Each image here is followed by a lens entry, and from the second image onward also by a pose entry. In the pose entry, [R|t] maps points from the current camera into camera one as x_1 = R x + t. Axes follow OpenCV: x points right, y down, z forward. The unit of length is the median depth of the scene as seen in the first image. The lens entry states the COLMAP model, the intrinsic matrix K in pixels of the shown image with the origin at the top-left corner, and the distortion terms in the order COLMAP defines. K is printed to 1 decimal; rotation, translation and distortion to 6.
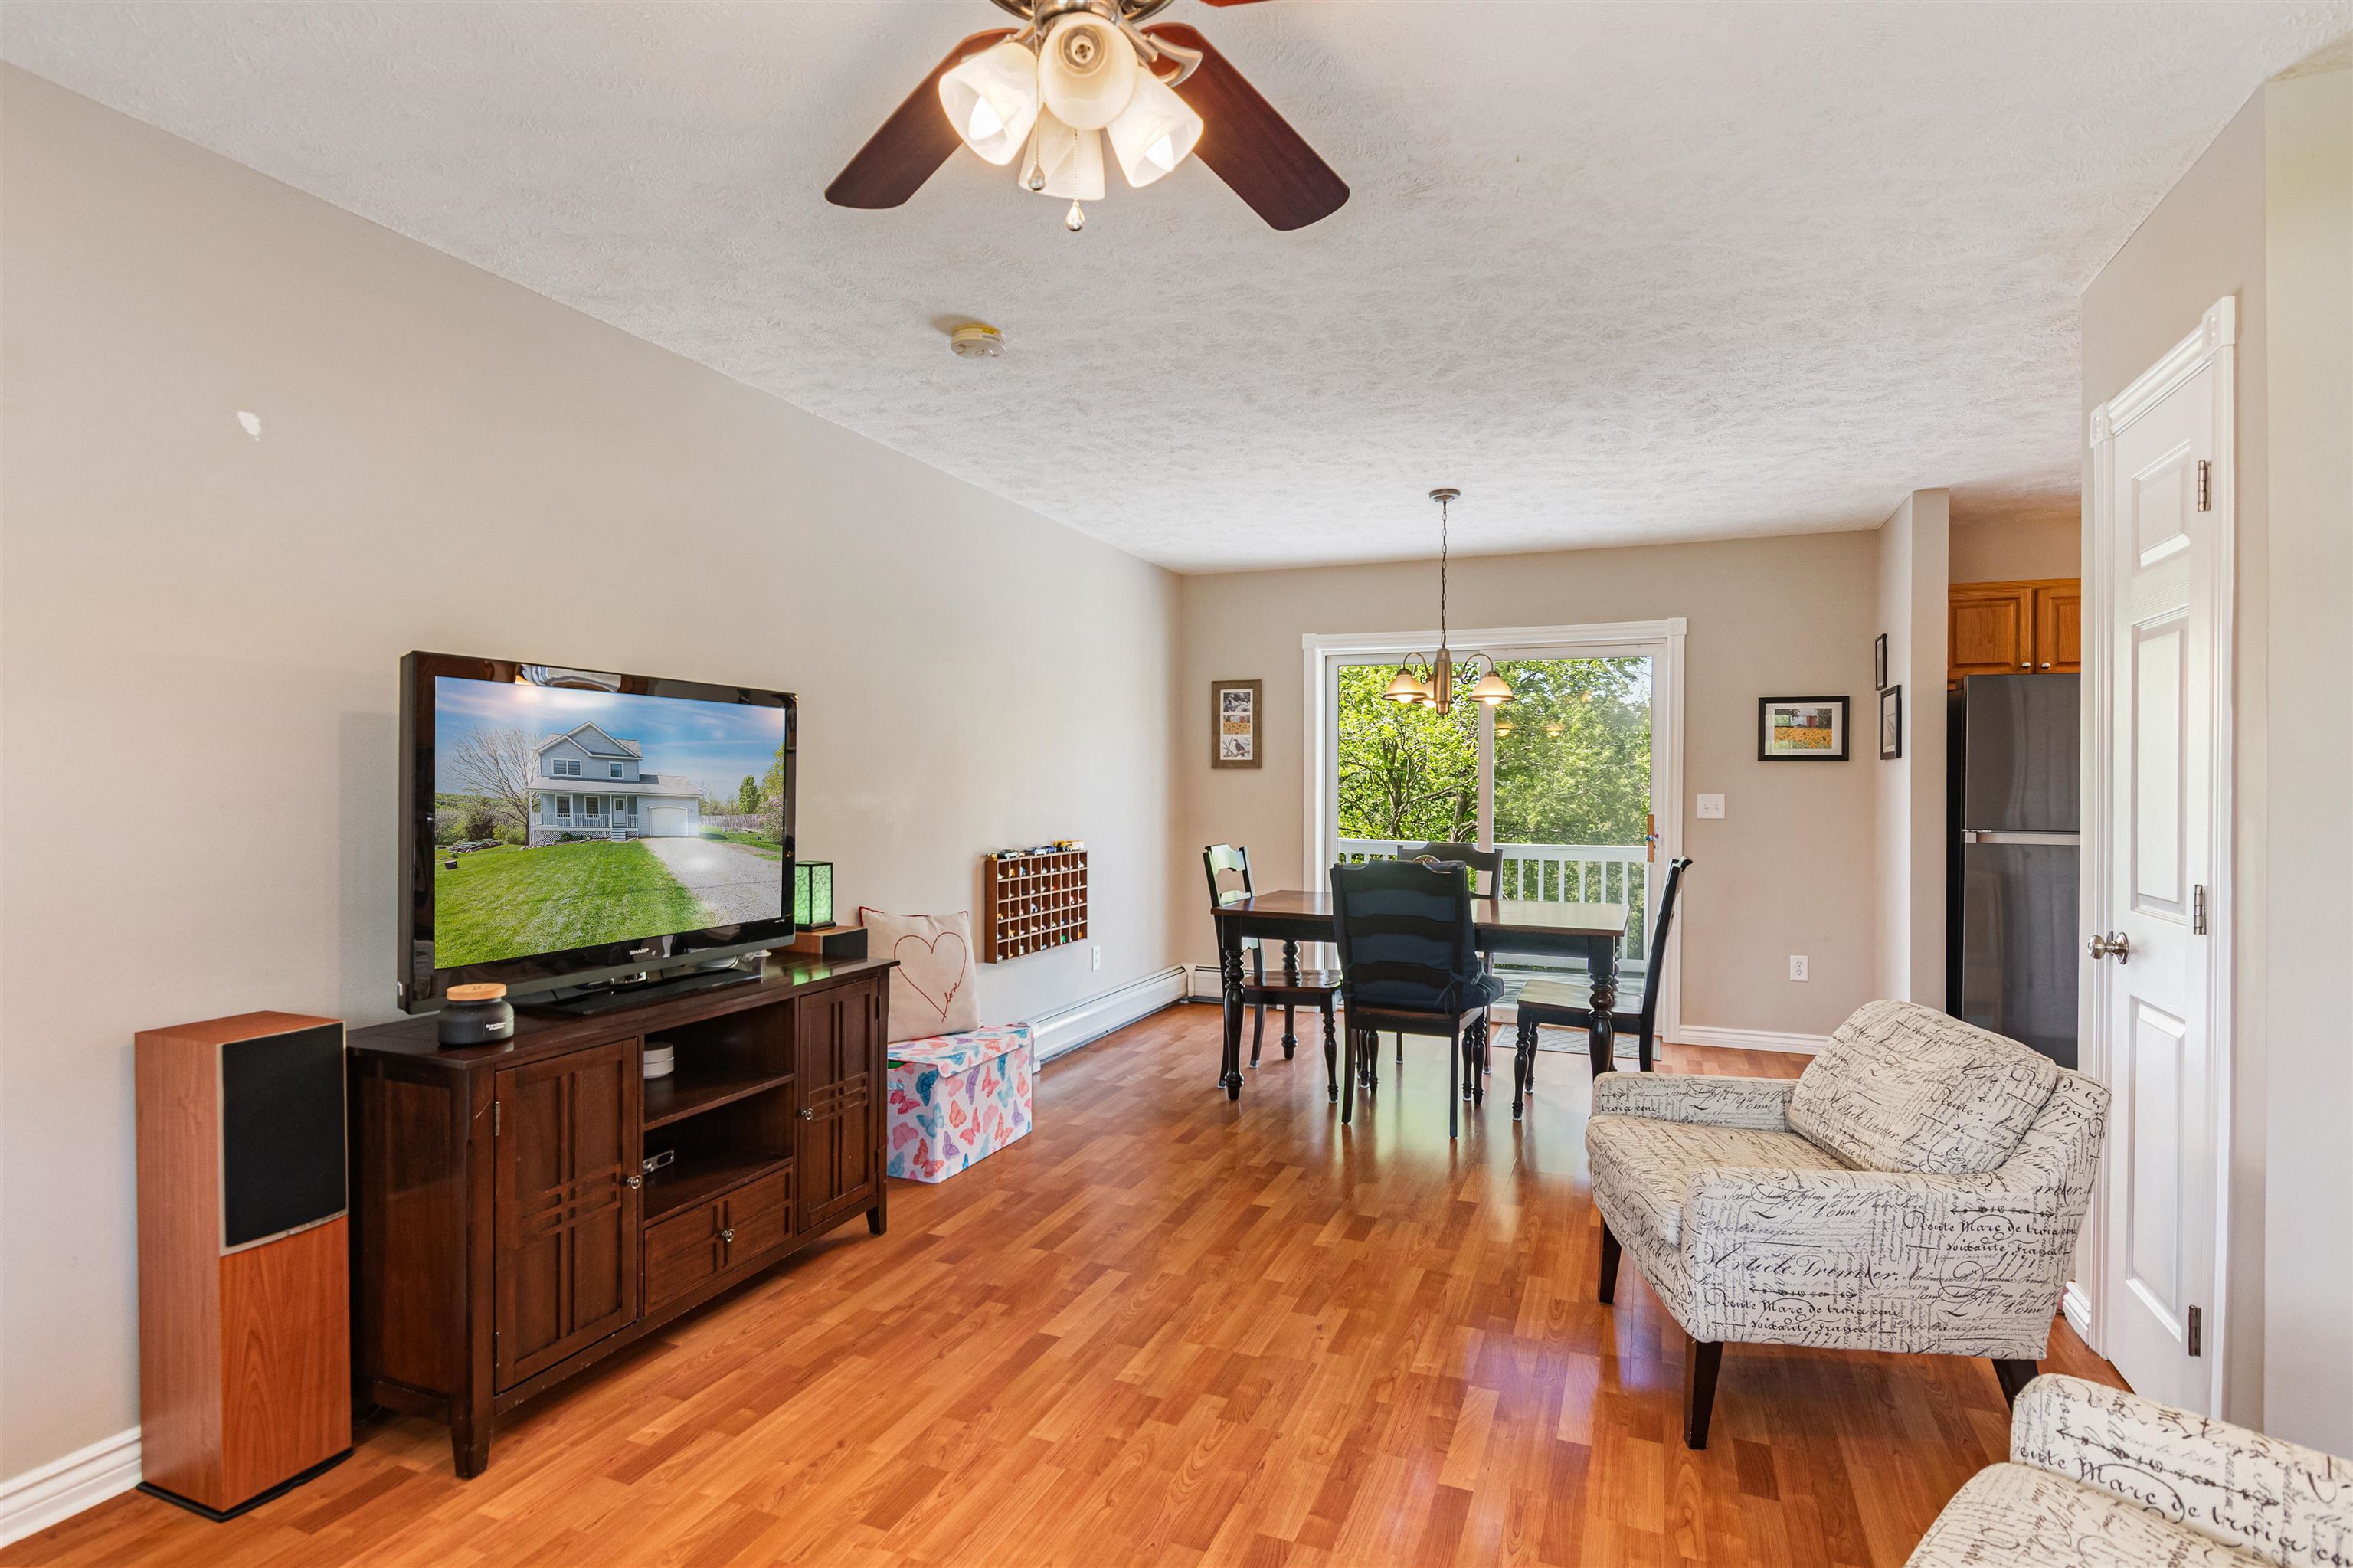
lens RADIAL K [[1166.9, 0, 1173.8], [0, 1166.9, 788.0], [0, 0, 1]] dist [-0.002138, -0.000412]
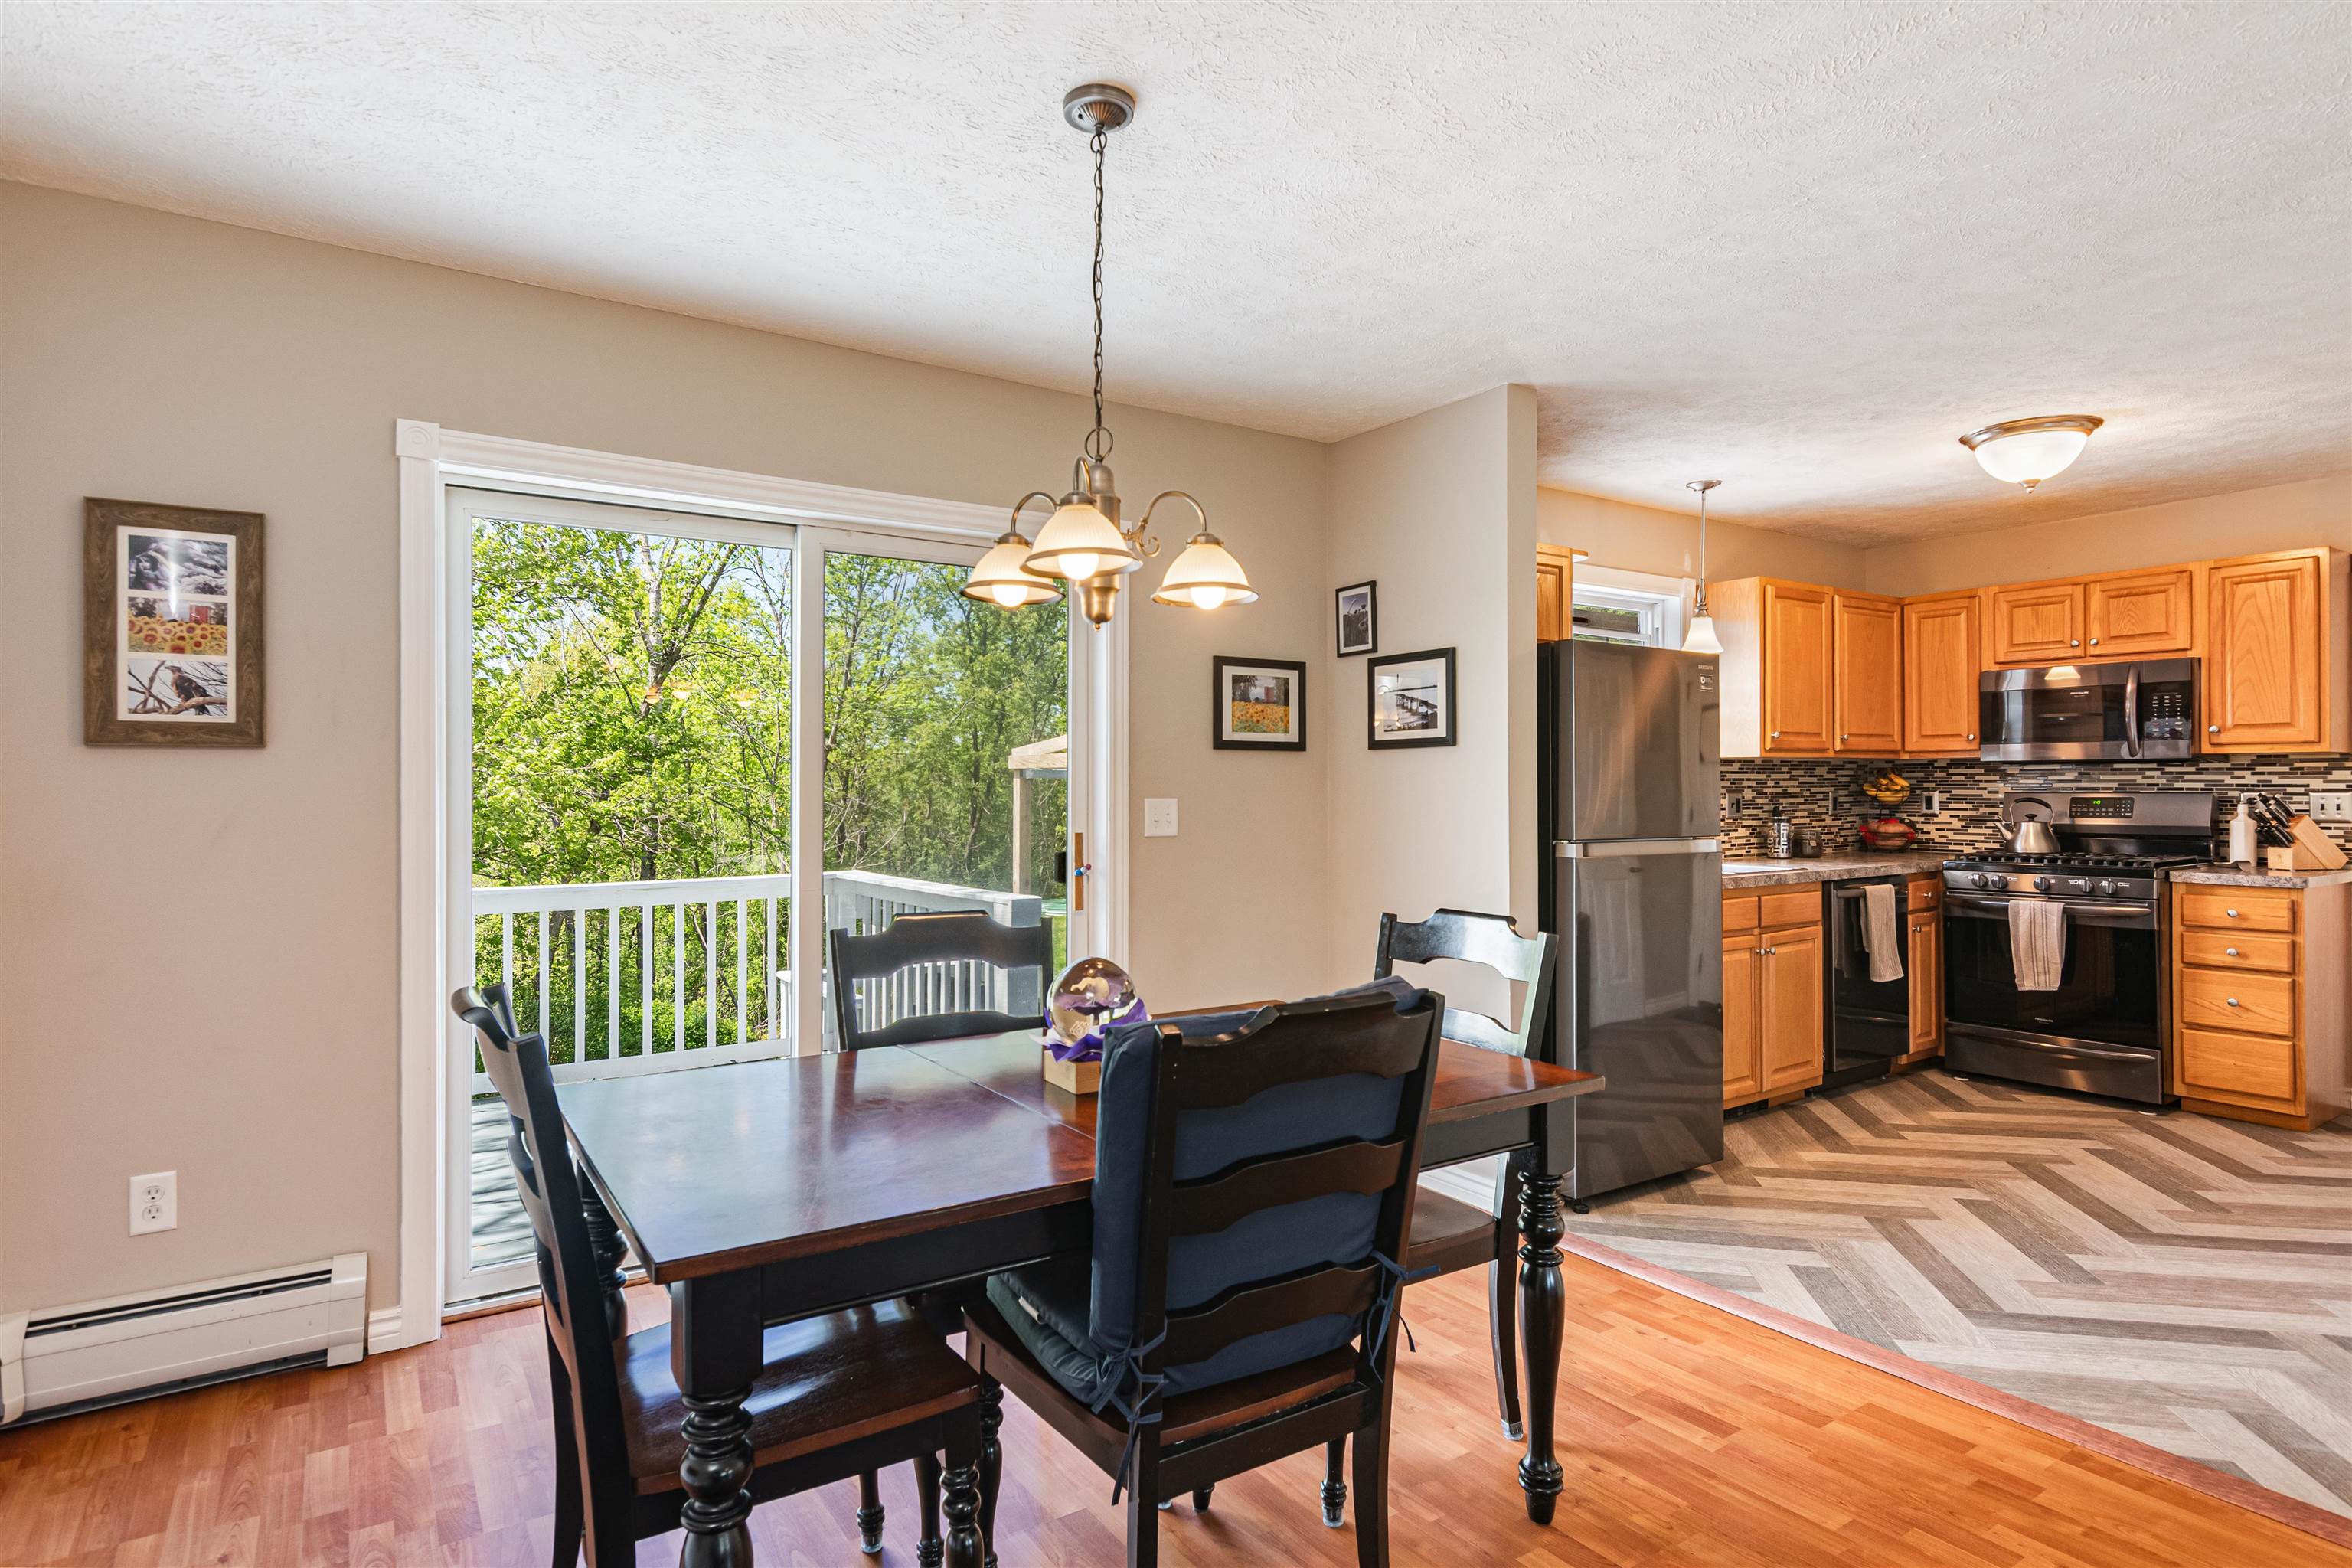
lens RADIAL K [[1235.8, 0, 1168.8], [0, 1235.8, 778.9], [0, 0, 1]] dist [-0.002571, 0.000847]
pose [[0.560636, -0.000332, 0.828062, -0.184528], [0.007633, 0.999959, -0.004768, -0.004289], [-0.828027, 0.008994, 0.560616, 1.042453]]
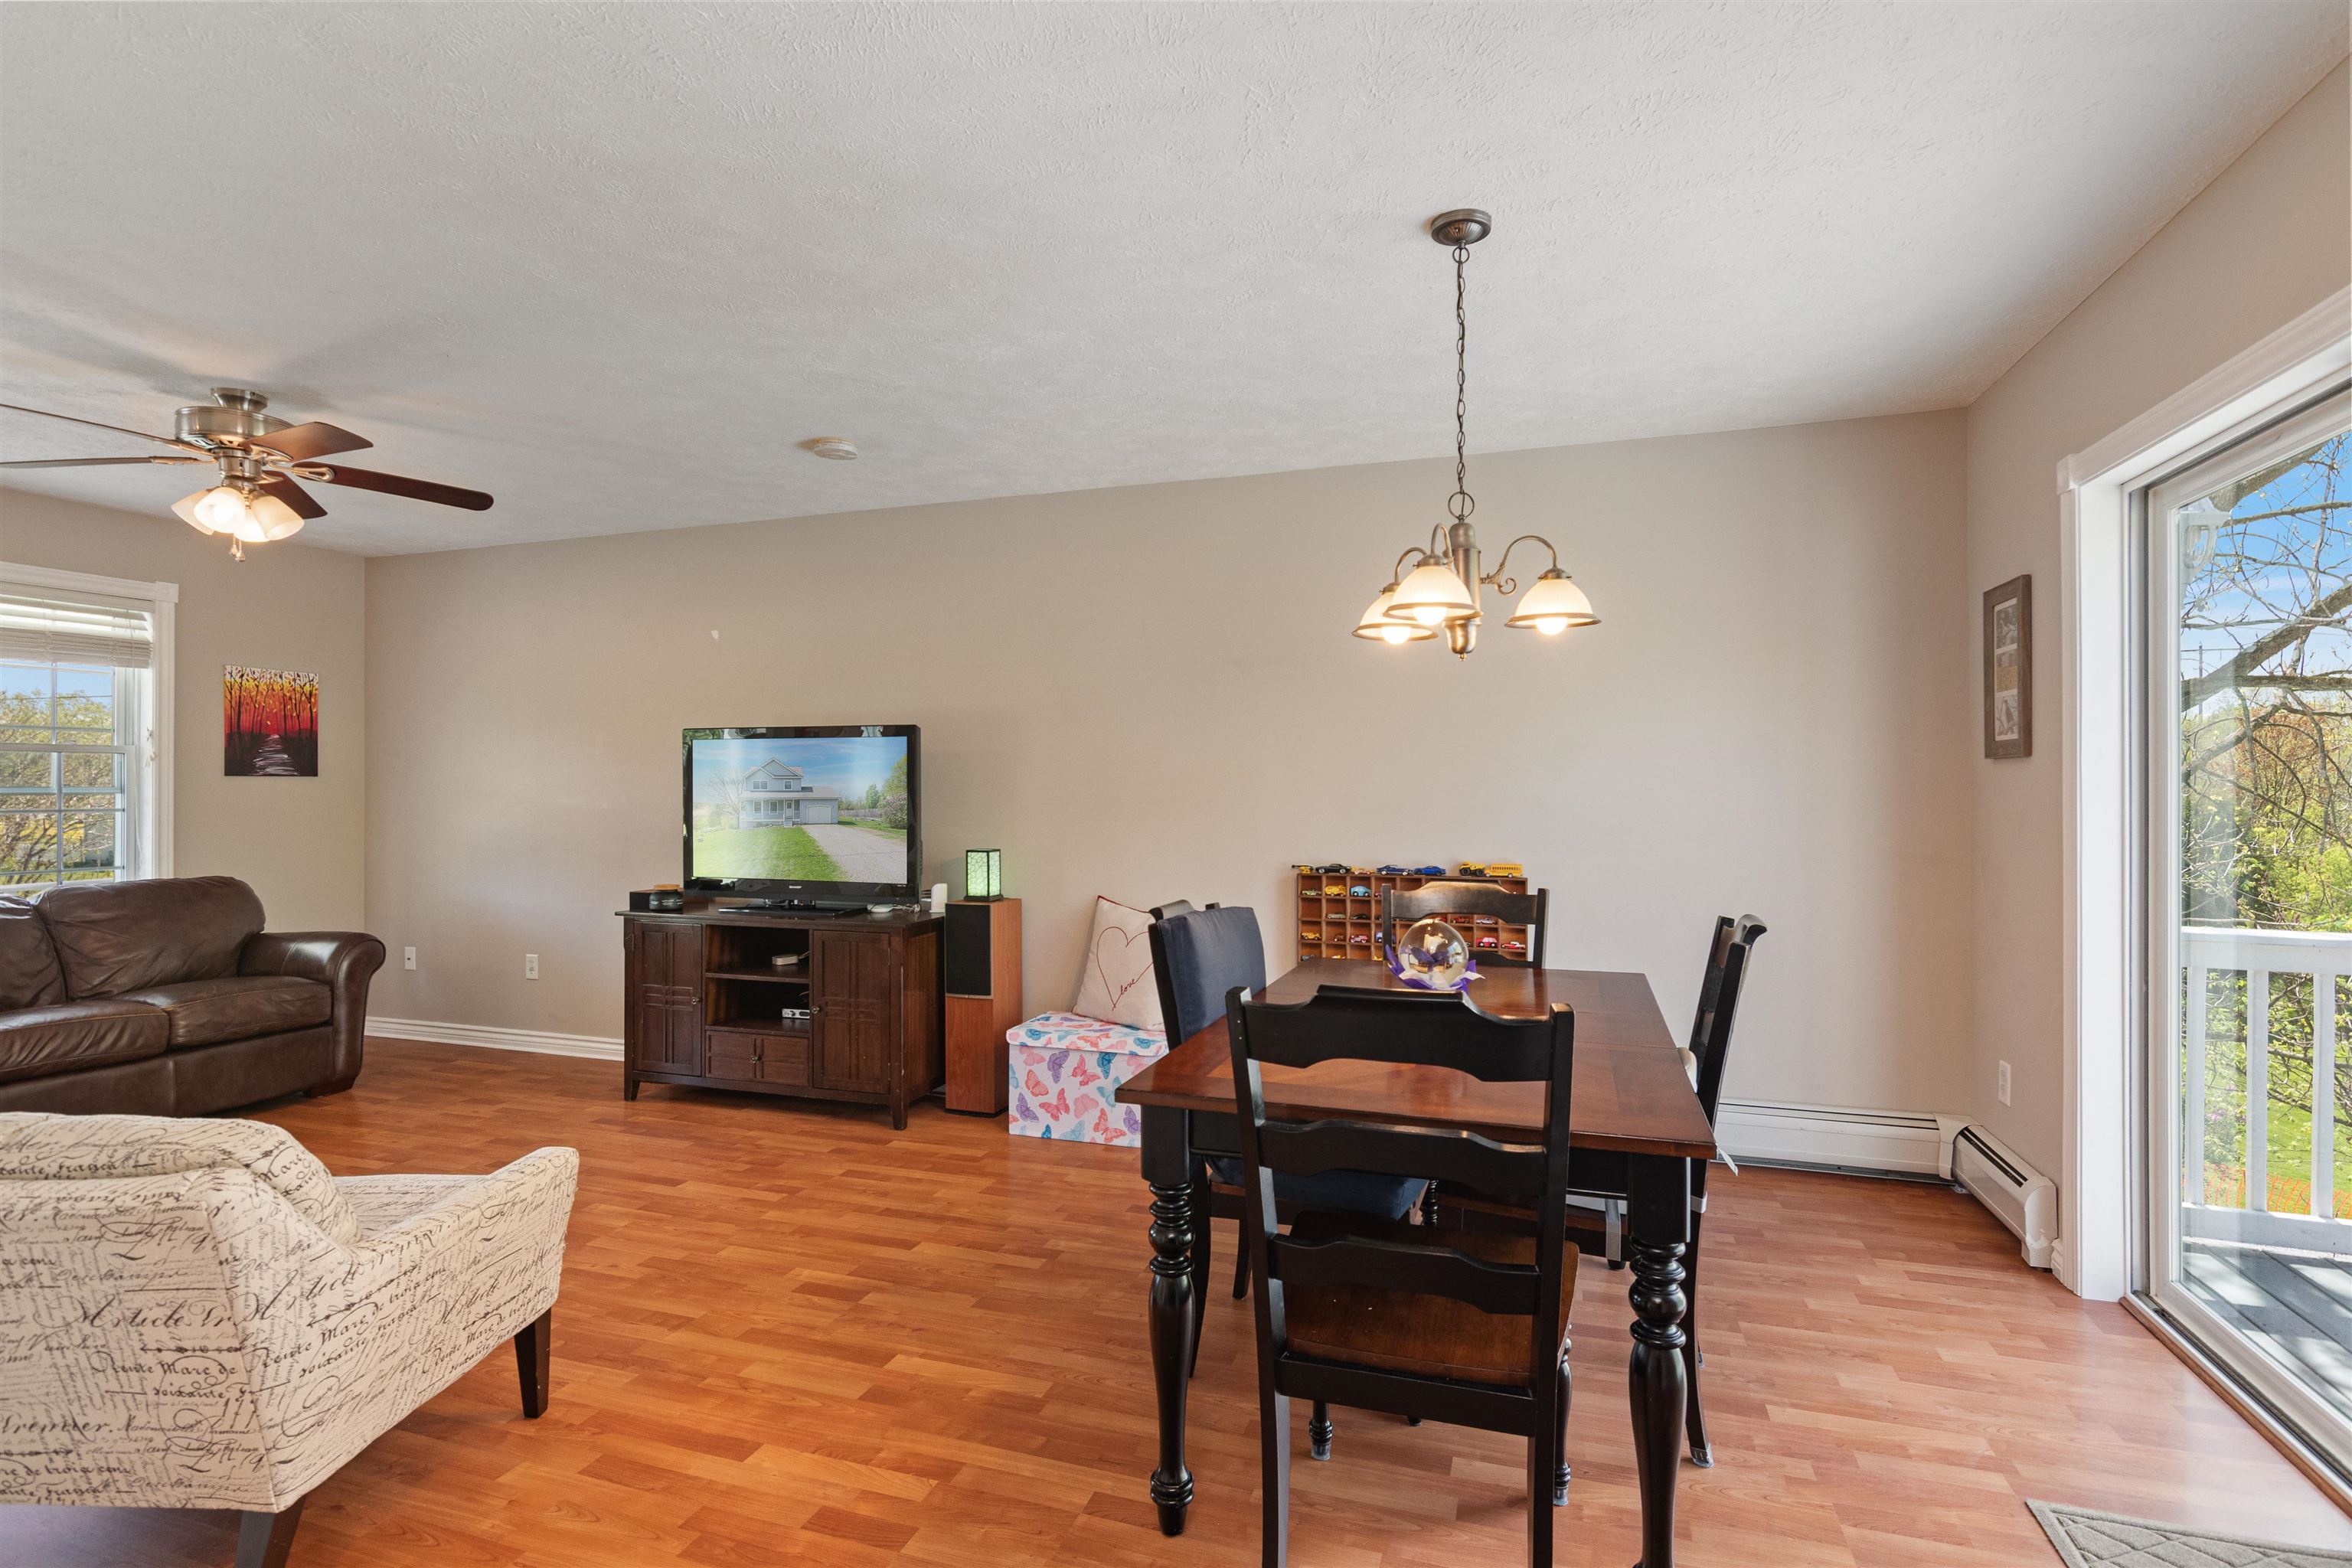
lens RADIAL K [[1139.9, 0, 1173.1], [0, 1139.9, 787.3], [0, 0, 1]] dist [-0.000004, 0.000758]
pose [[0.063642, -0.004694, -0.997962, 1.041782], [-0.003376, 0.999982, -0.004919, -0.000346], [0.997967, 0.003682, 0.063625, 1.207046]]
